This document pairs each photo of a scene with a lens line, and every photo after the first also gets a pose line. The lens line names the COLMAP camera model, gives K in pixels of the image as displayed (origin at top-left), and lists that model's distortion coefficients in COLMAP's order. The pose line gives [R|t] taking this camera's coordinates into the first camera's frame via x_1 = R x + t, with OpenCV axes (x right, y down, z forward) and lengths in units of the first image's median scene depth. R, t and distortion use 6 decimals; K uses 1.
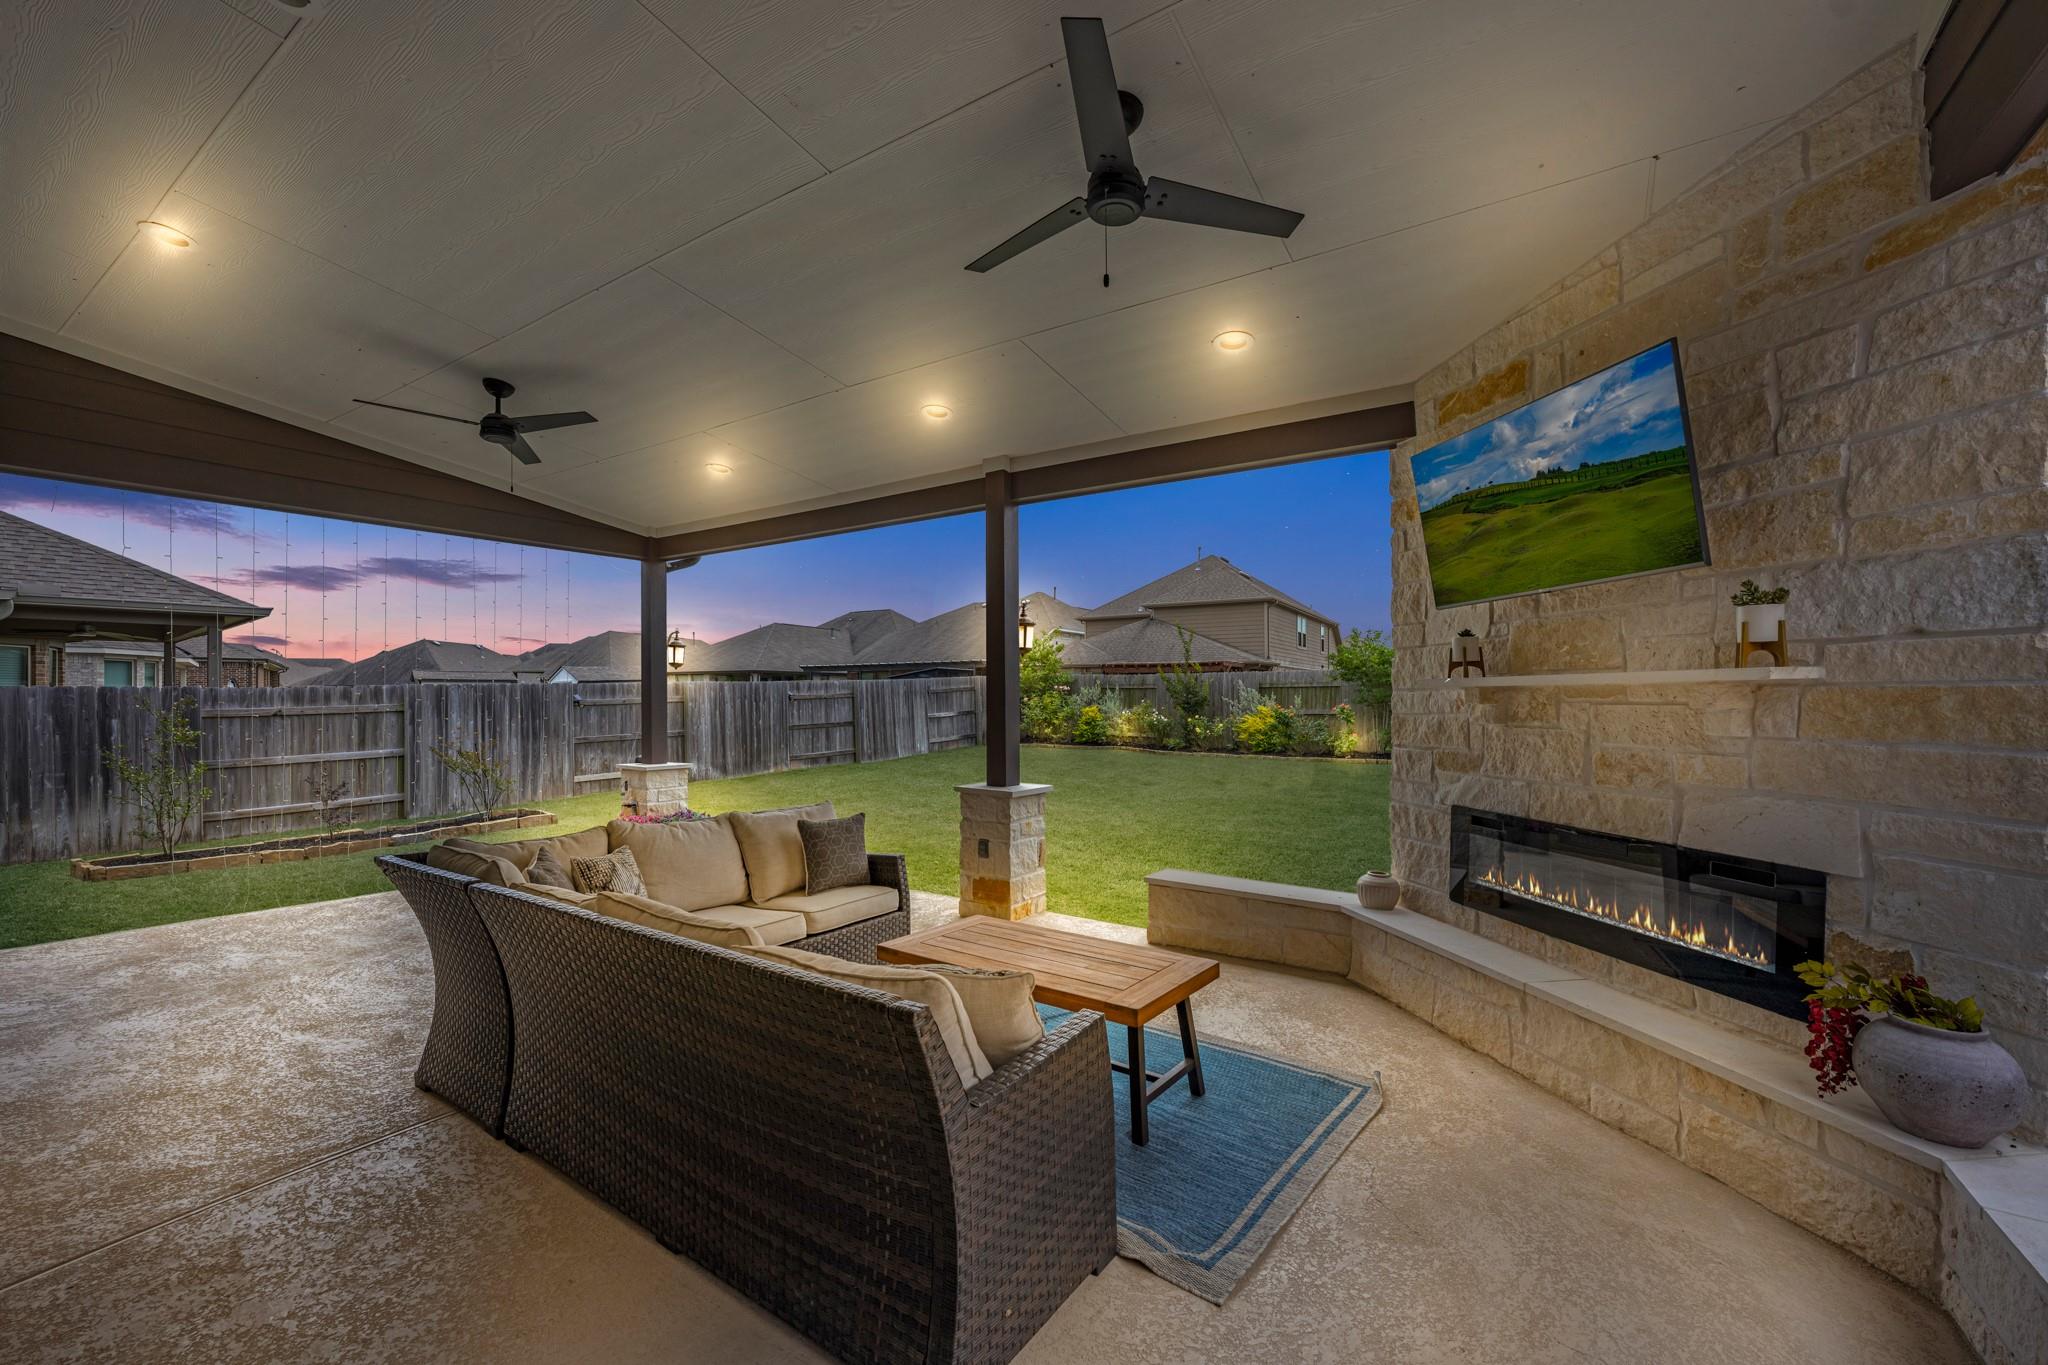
lens RADIAL K [[841.8, 0, 1024.0], [0, 841.8, 682.5], [0, 0, 1]] dist [0.007600, 0.000133]
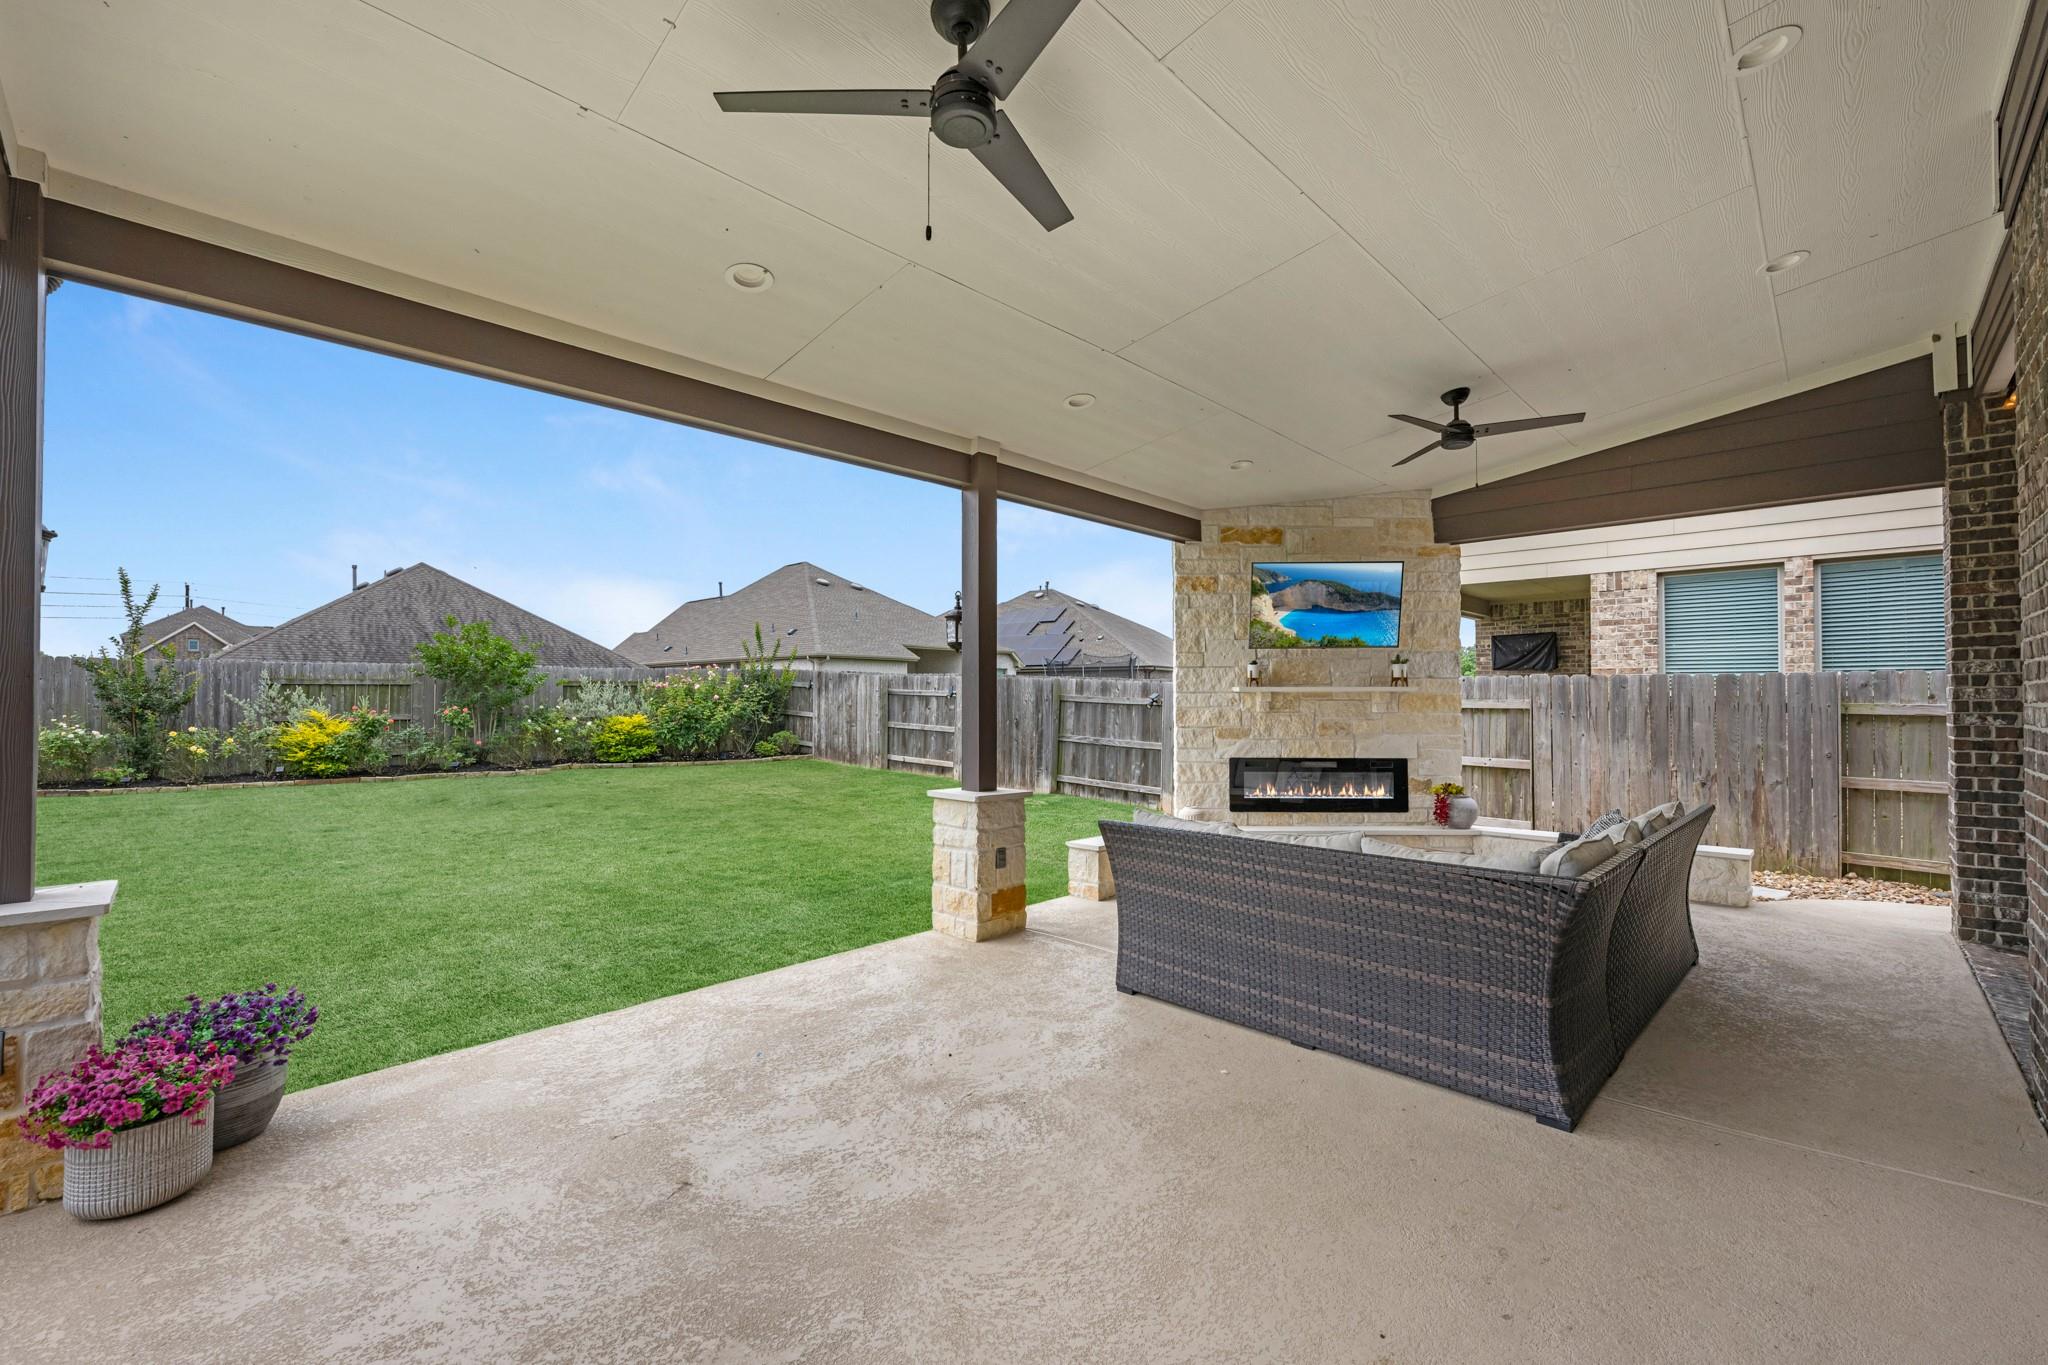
lens RADIAL K [[841.8, 0, 1024.0], [0, 841.8, 682.5], [0, 0, 1]] dist [0.007600, 0.000133]
pose [[0.172935, 0.024031, 0.984640, -0.965729], [-0.018029, 0.999612, -0.021230, 0.023271], [-0.984768, -0.014081, 0.173301, 0.818798]]
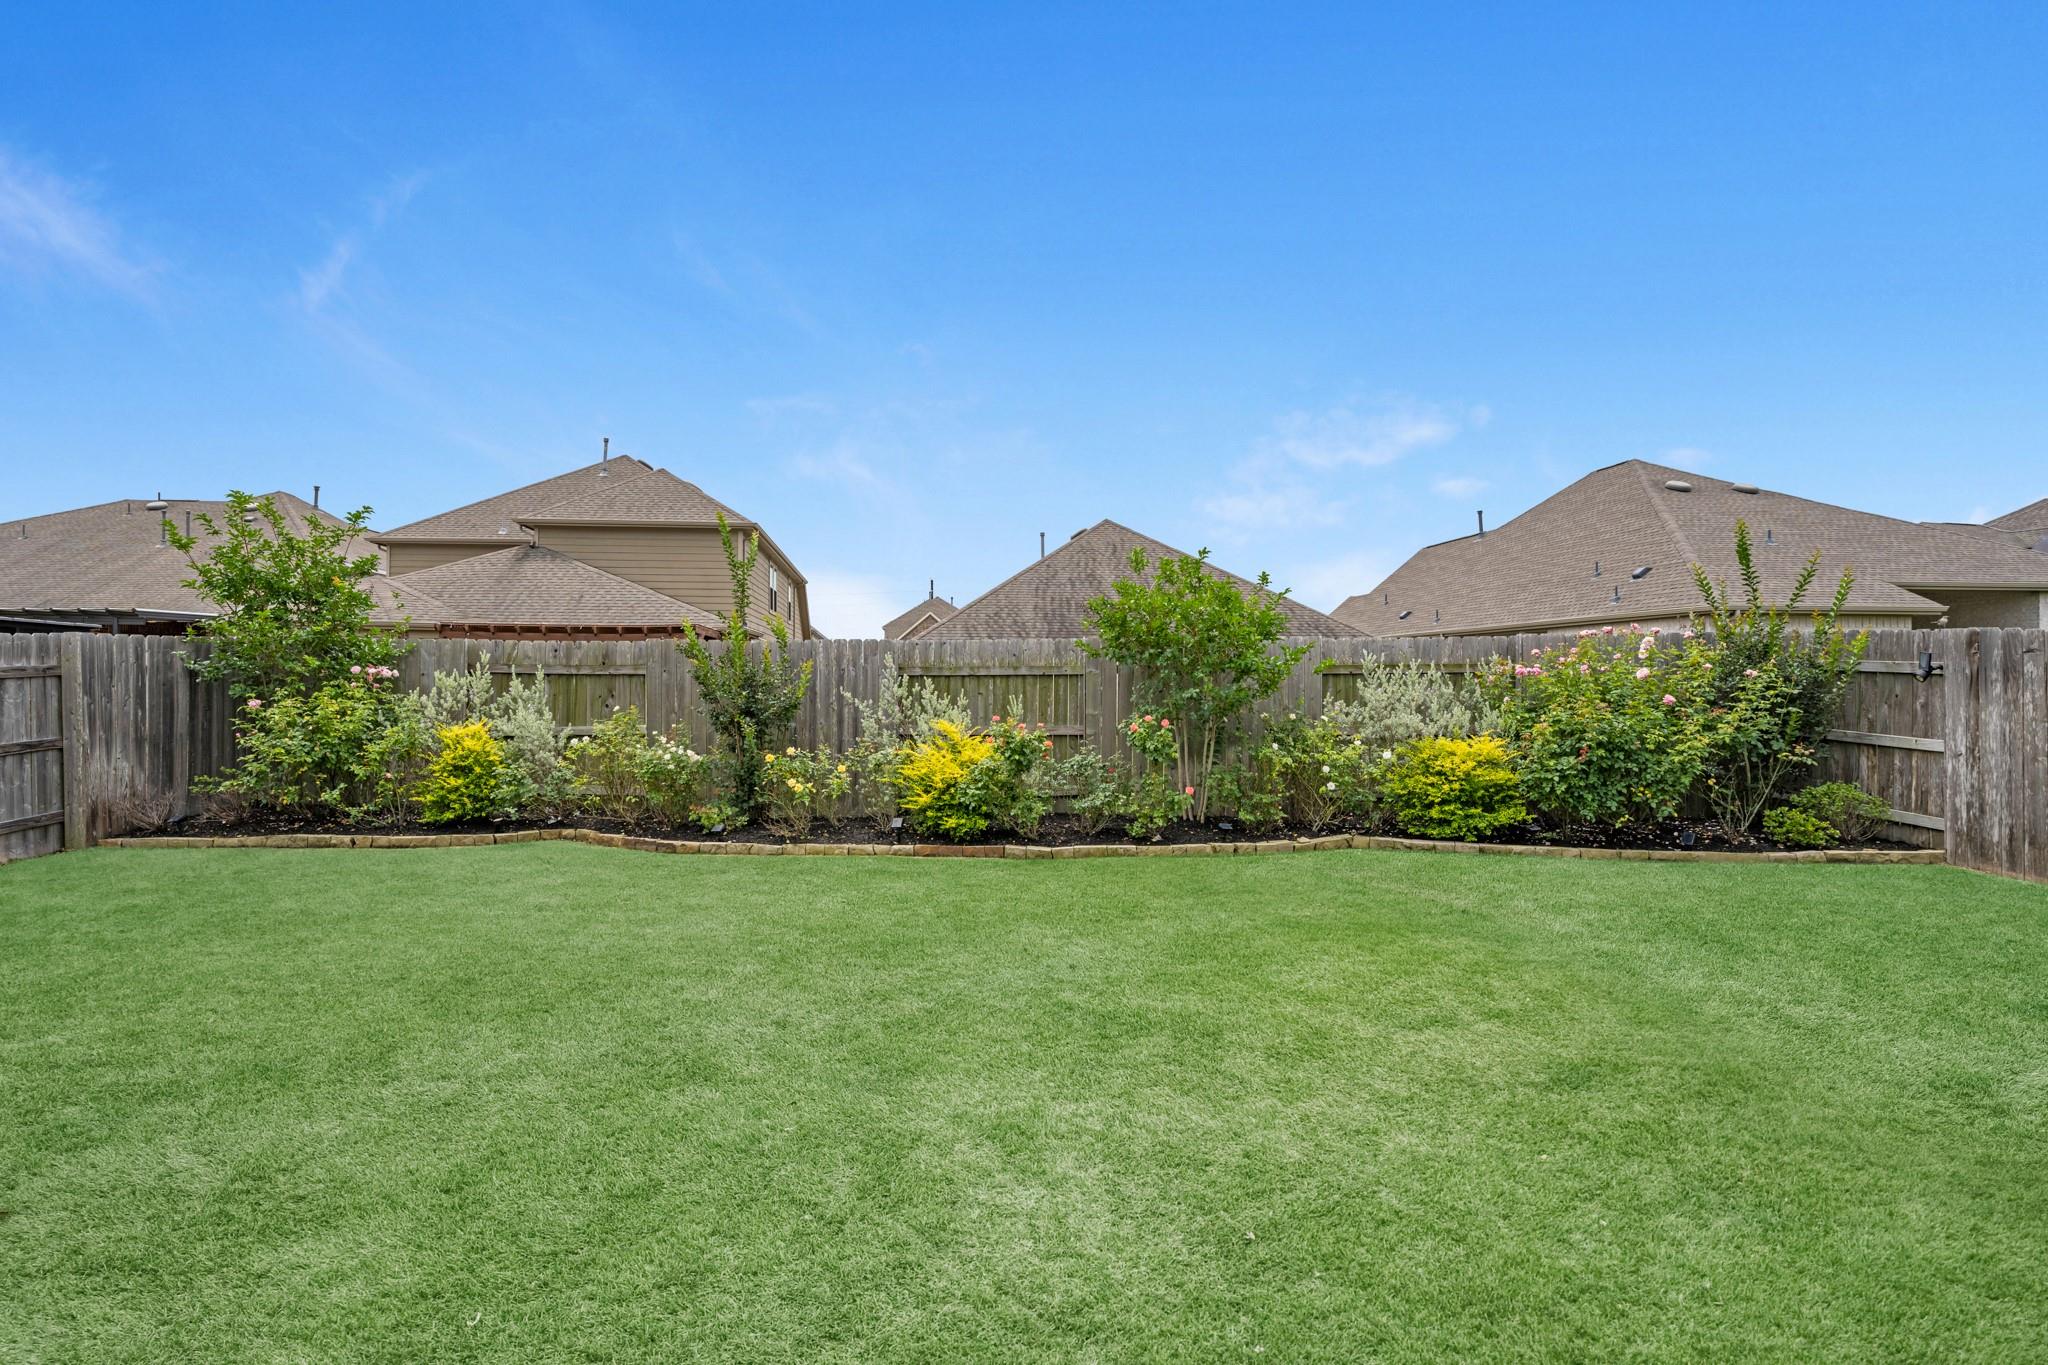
lens RADIAL K [[998.5, 0, 962.5], [0, 998.5, 684.0], [0, 0, 1]] dist [-0.001633, -0.000027]
pose [[0.808879, 0.005335, 0.587950, -0.010793], [-0.015076, 0.999818, 0.011670, 0.008917], [-0.587781, -0.018303, 0.808813, 1.755324]]
